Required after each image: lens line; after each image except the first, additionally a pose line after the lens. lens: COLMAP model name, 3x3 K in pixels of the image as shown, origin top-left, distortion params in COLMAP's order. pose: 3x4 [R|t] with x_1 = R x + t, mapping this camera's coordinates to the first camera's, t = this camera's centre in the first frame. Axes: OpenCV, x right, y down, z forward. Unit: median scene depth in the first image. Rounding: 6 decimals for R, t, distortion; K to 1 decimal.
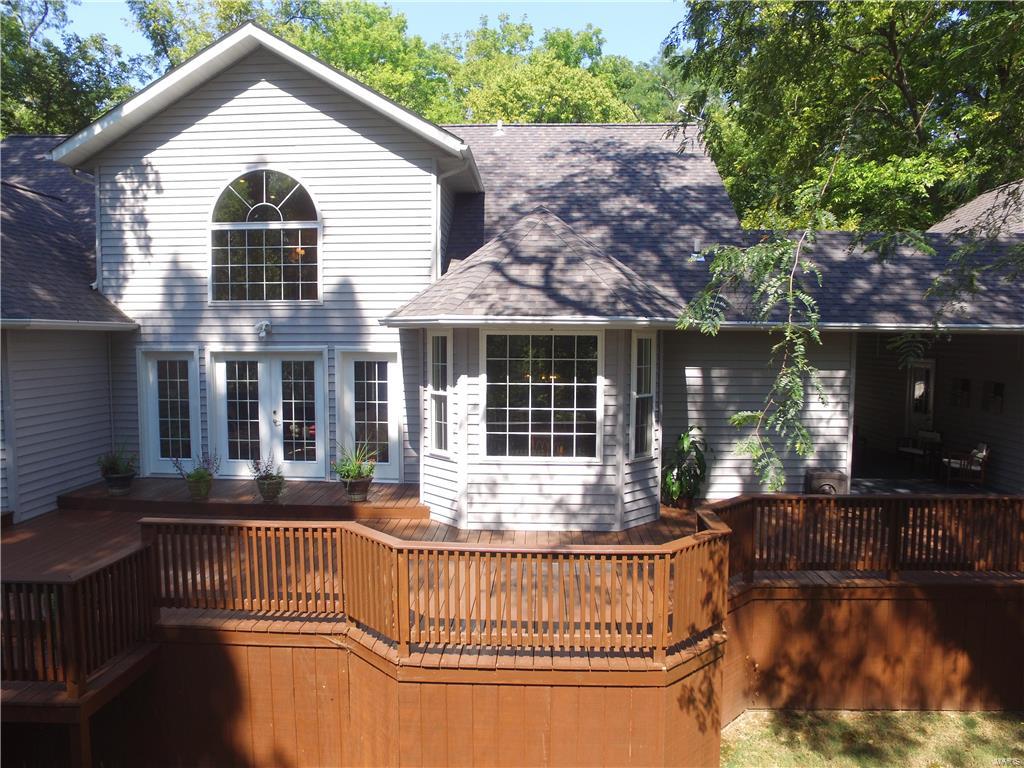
lens RADIAL K [[682.3, 0, 512.0], [0, 682.3, 384.0], [0, 0, 1]] dist [-0.070717, 0.001017]
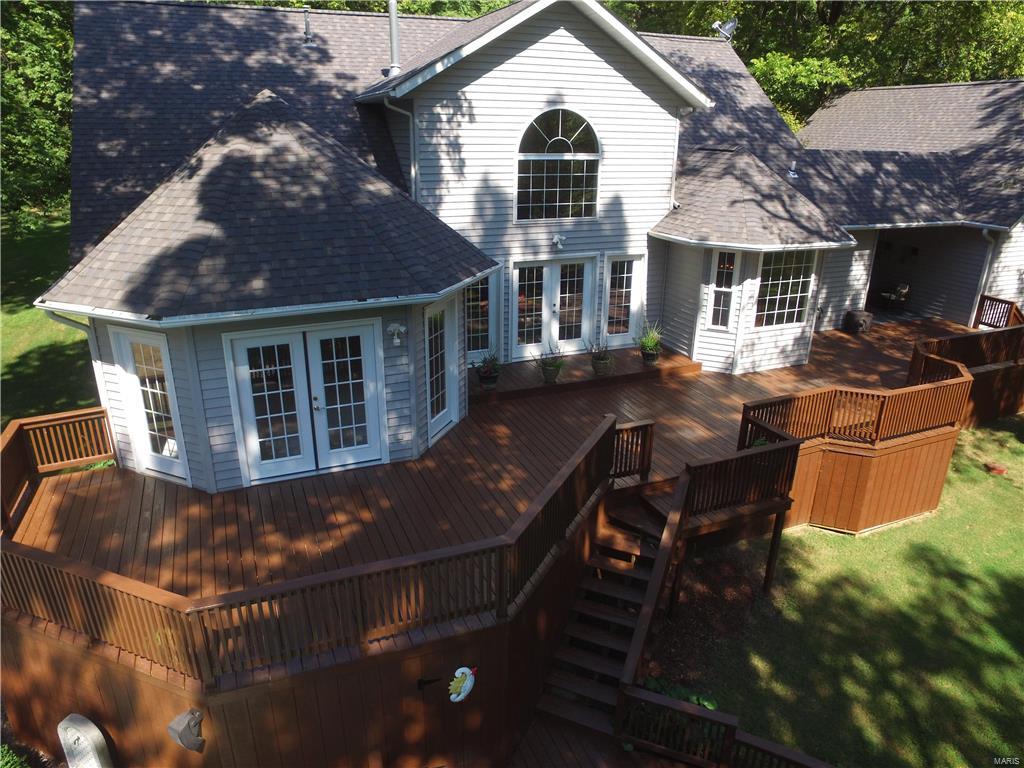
lens RADIAL K [[682.3, 0, 512.0], [0, 682.3, 384.0], [0, 0, 1]] dist [-0.070717, 0.001017]
pose [[0.903415, -0.144068, 0.403838, -1.002524], [0.019107, 0.954451, 0.297754, -0.208870], [-0.428341, -0.261280, 0.865019, -0.132517]]
